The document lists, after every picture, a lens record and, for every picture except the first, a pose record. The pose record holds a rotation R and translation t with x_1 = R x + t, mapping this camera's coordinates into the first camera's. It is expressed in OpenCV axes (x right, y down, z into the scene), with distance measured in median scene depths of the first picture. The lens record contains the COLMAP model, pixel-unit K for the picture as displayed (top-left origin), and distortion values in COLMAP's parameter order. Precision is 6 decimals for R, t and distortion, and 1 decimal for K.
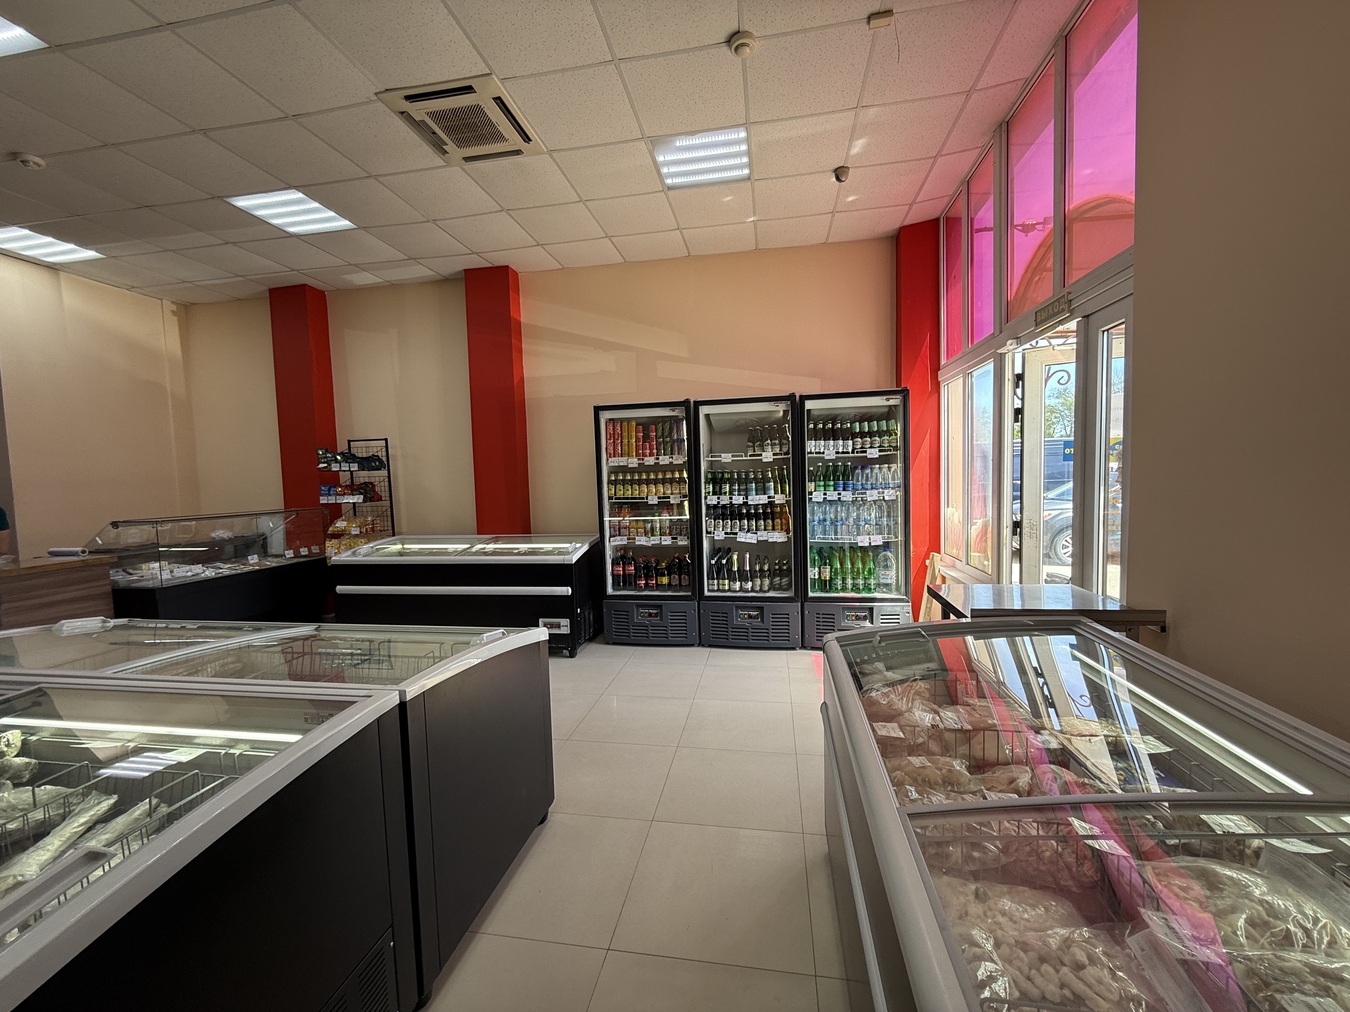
lens RADIAL K [[539.8, 0, 678.3], [0, 539.8, 505.7], [0, 0, 1]] dist [0.002318, -0.000233]
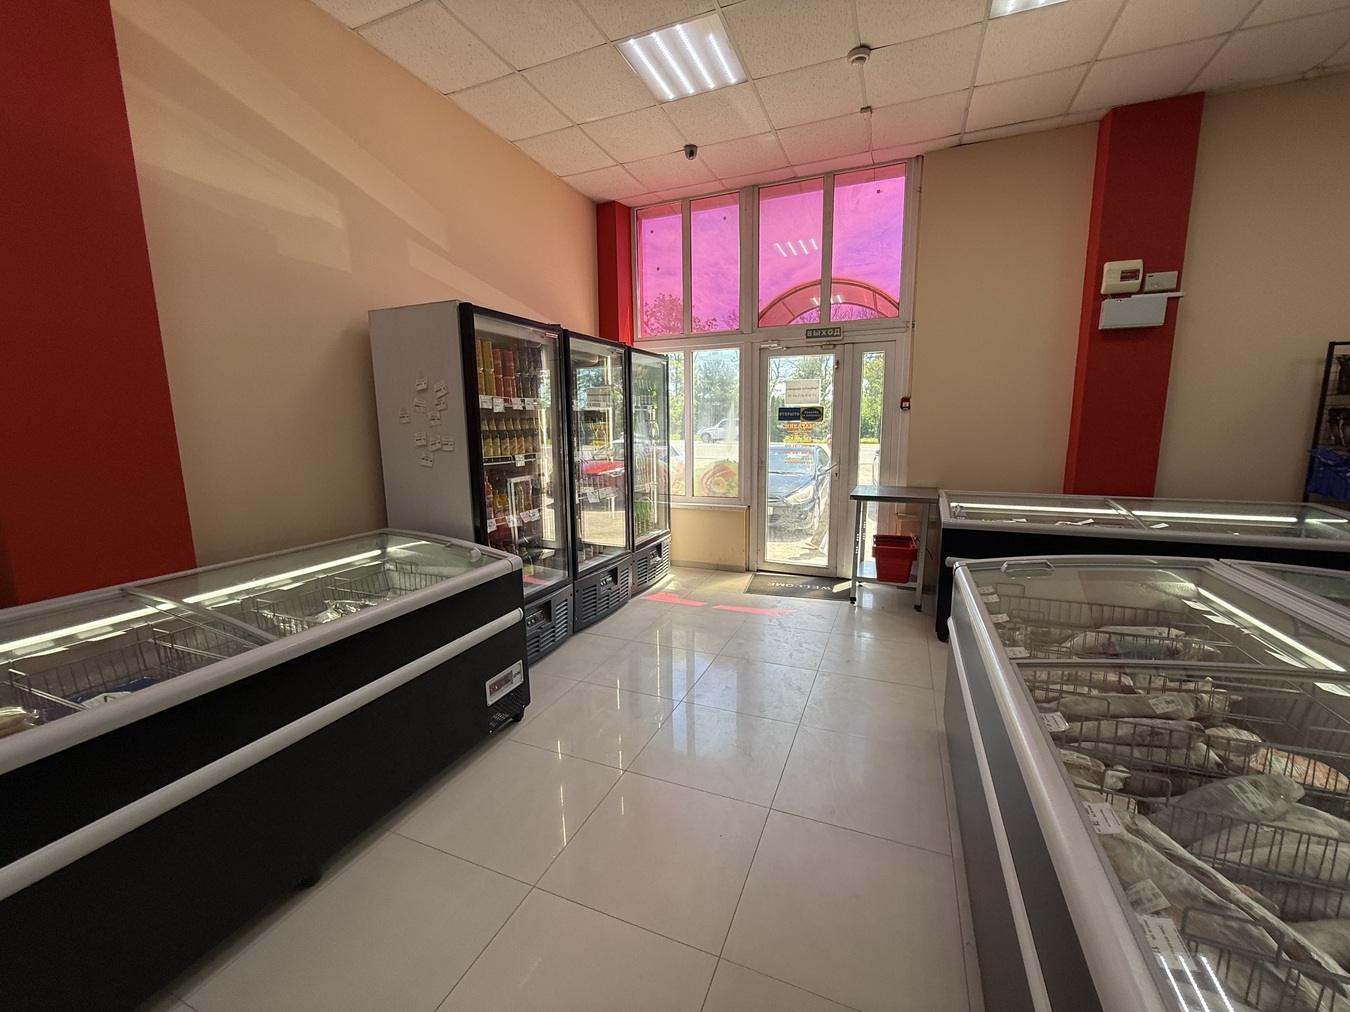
lens RADIAL K [[539.8, 0, 678.3], [0, 539.8, 505.7], [0, 0, 1]] dist [0.002318, -0.000233]
pose [[0.214381, -0.121772, 0.969130, -0.712107], [0.059056, 0.991999, 0.111582, -0.019295], [-0.974963, 0.033312, 0.219857, 0.668612]]
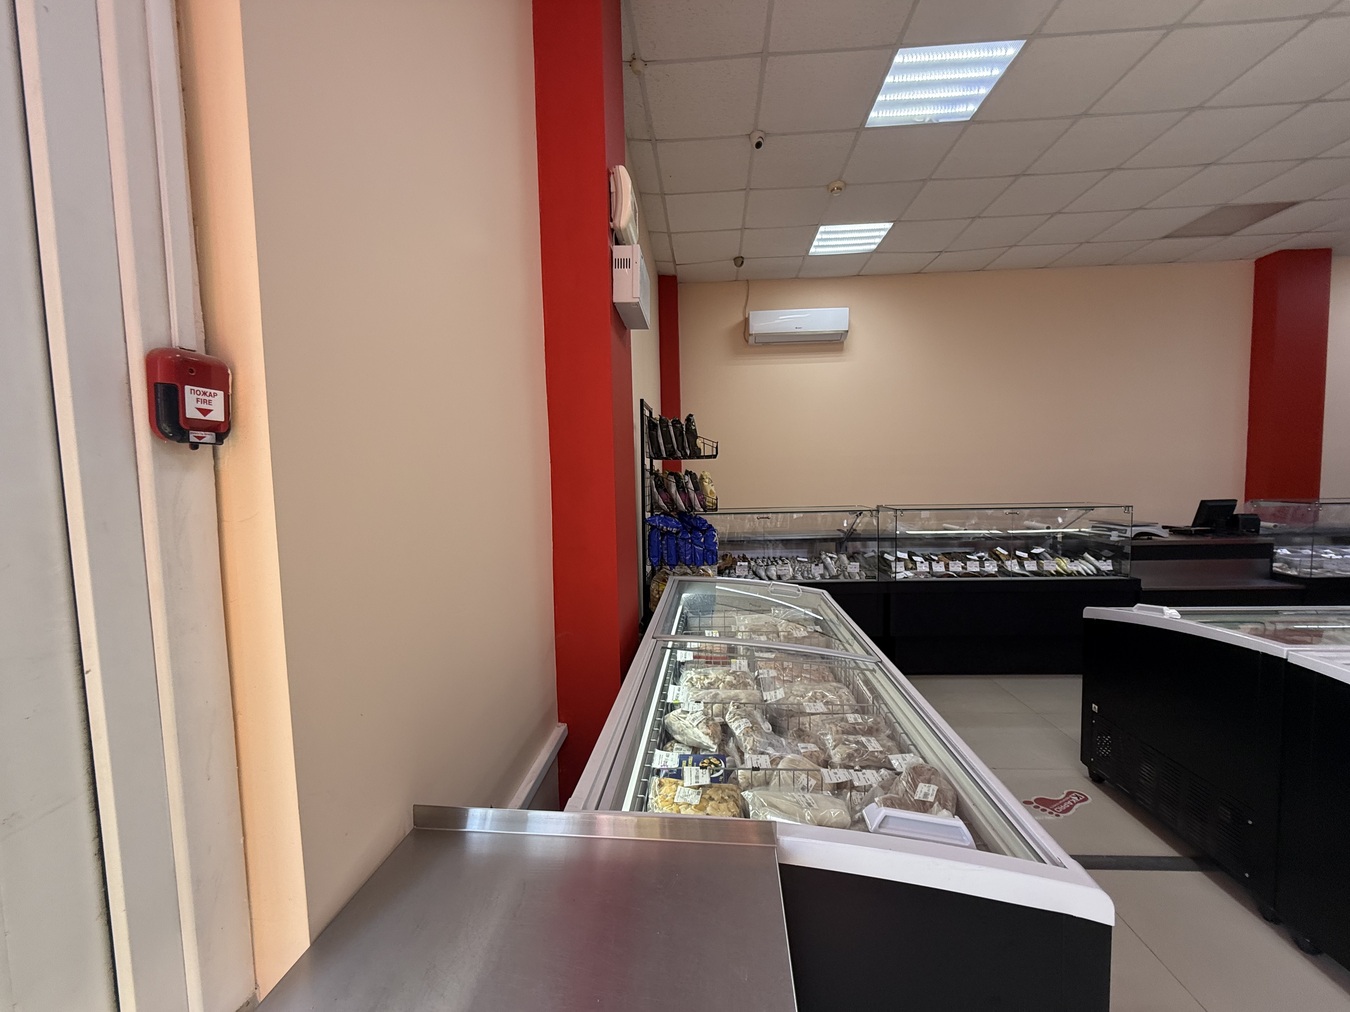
lens RADIAL K [[536.0, 0, 682.5], [0, 536.0, 508.9], [0, 0, 1]] dist [0.002404, -0.000178]
pose [[-0.992262, 0.058212, -0.109668, 0.273015], [0.044101, 0.990926, 0.126966, -0.054291], [0.116064, 0.121147, -0.985826, 0.646605]]
